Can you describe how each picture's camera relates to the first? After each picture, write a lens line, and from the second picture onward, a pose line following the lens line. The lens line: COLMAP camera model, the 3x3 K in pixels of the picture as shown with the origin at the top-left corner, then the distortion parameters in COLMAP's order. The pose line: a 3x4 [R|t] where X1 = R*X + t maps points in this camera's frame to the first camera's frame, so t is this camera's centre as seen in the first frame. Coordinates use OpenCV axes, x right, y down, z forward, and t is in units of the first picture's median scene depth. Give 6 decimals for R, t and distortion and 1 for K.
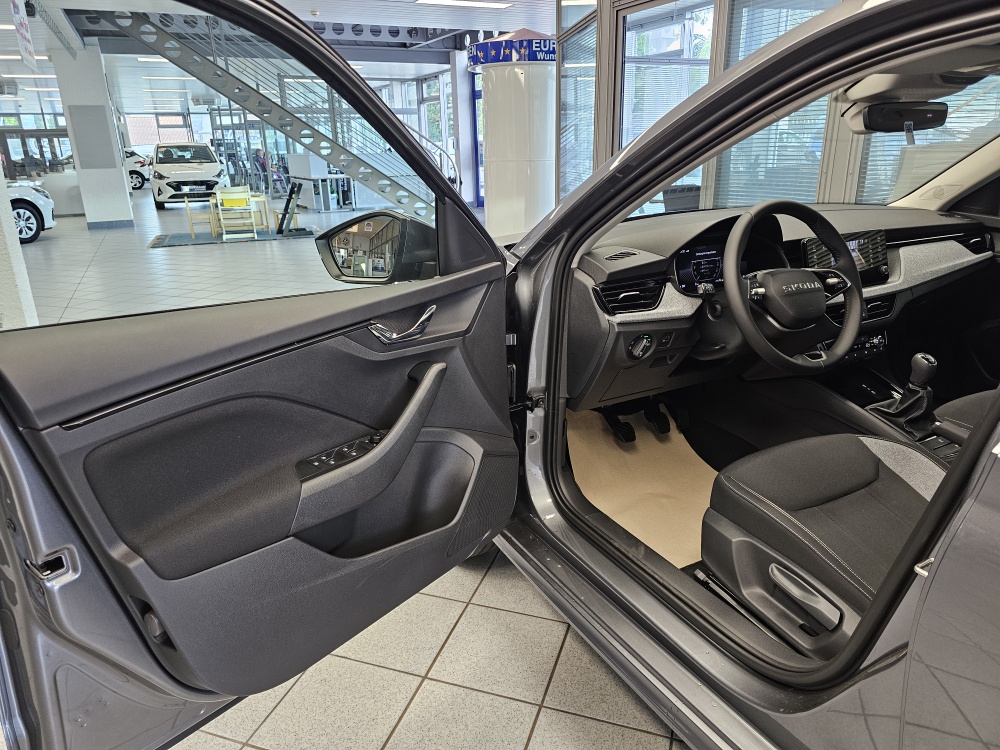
lens RADIAL K [[680.3, 0, 505.1], [0, 680.3, 381.3], [0, 0, 1]] dist [0.048797, -0.063914]
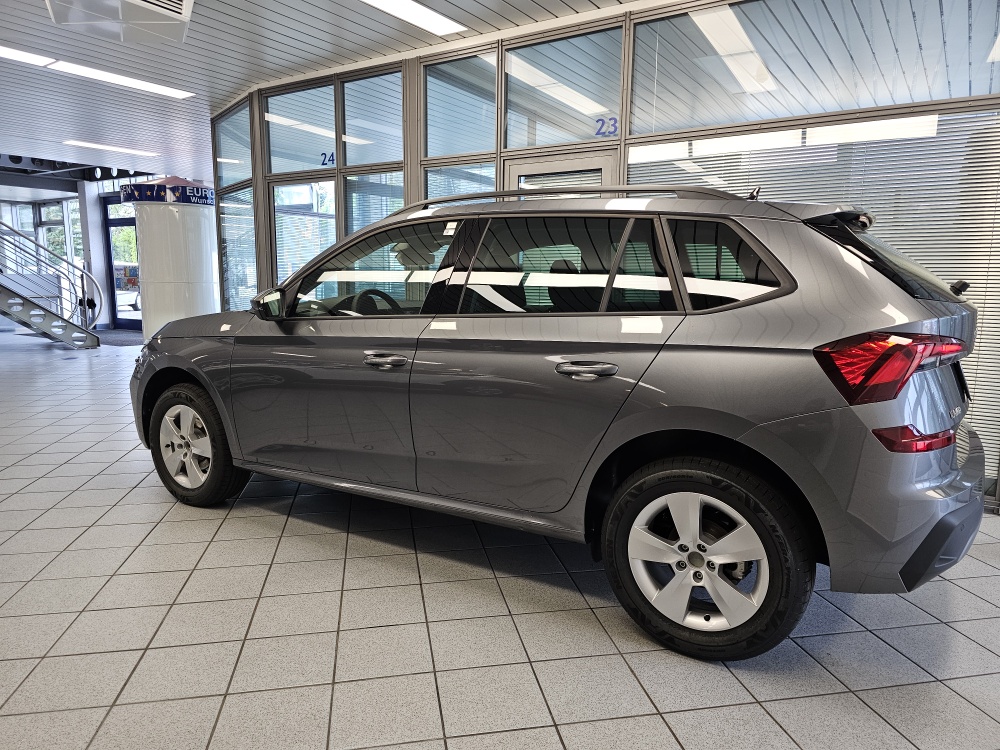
lens RADIAL K [[680.3, 0, 505.1], [0, 680.3, 381.3], [0, 0, 1]] dist [0.048797, -0.063914]
pose [[0.872255, -0.041936, 0.487249, -0.042269], [0.130612, 0.980103, -0.149463, 0.053427], [-0.471287, 0.194010, 0.860377, -0.138163]]
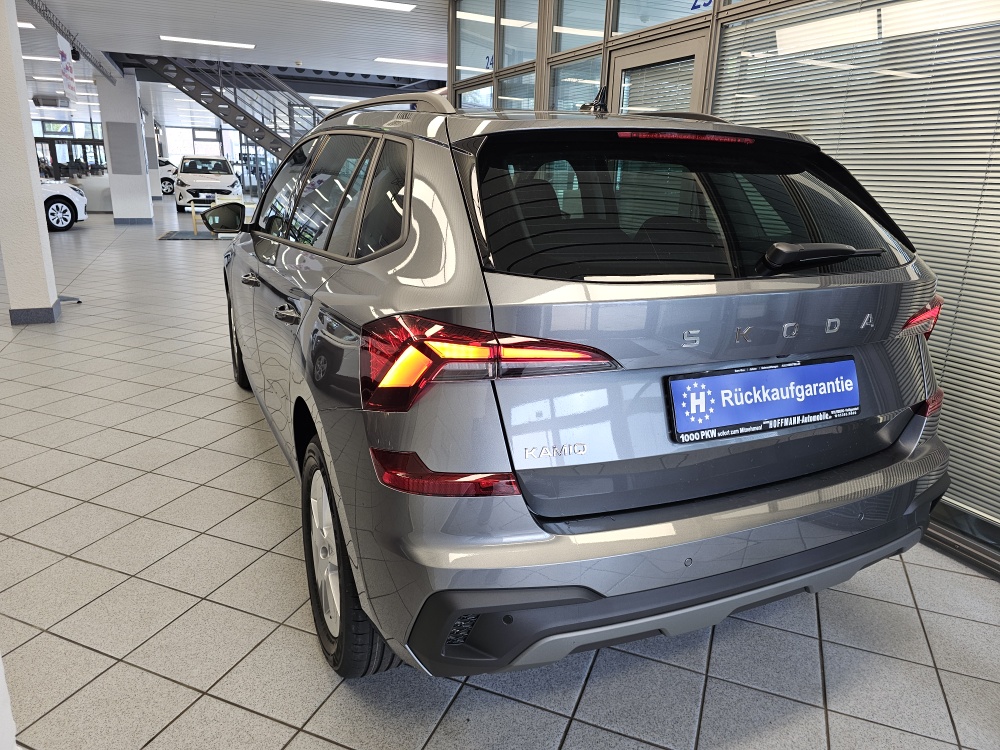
lens RADIAL K [[668.2, 0, 500.0], [0, 668.2, 375.0], [0, 0, 1]] dist [0.046693, -0.077728]
pose [[0.997465, 0.065083, -0.028765, 0.118219], [-0.066174, 0.997055, -0.038755, 0.043624], [0.026158, 0.040560, 0.998835, -0.146965]]
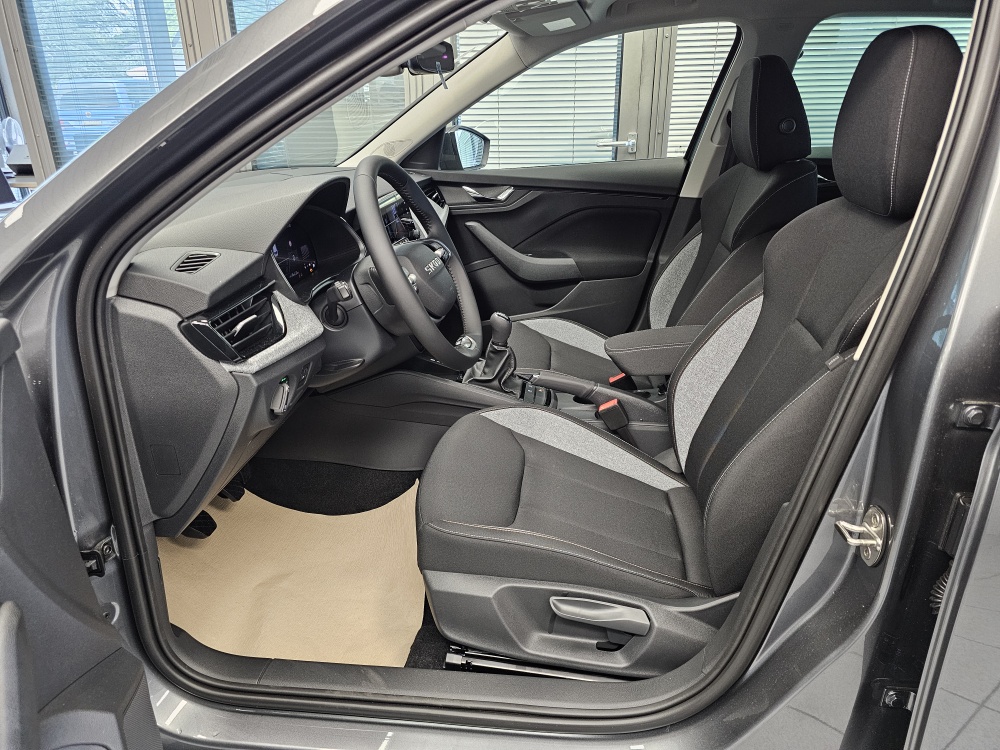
lens RADIAL K [[668.2, 0, 500.0], [0, 668.2, 375.0], [0, 0, 1]] dist [0.046693, -0.077728]
pose [[0.557670, -0.290802, 0.777456, -0.099050], [0.266822, 0.949717, 0.163843, -0.070457], [-0.786009, 0.116071, 0.607221, 0.275176]]
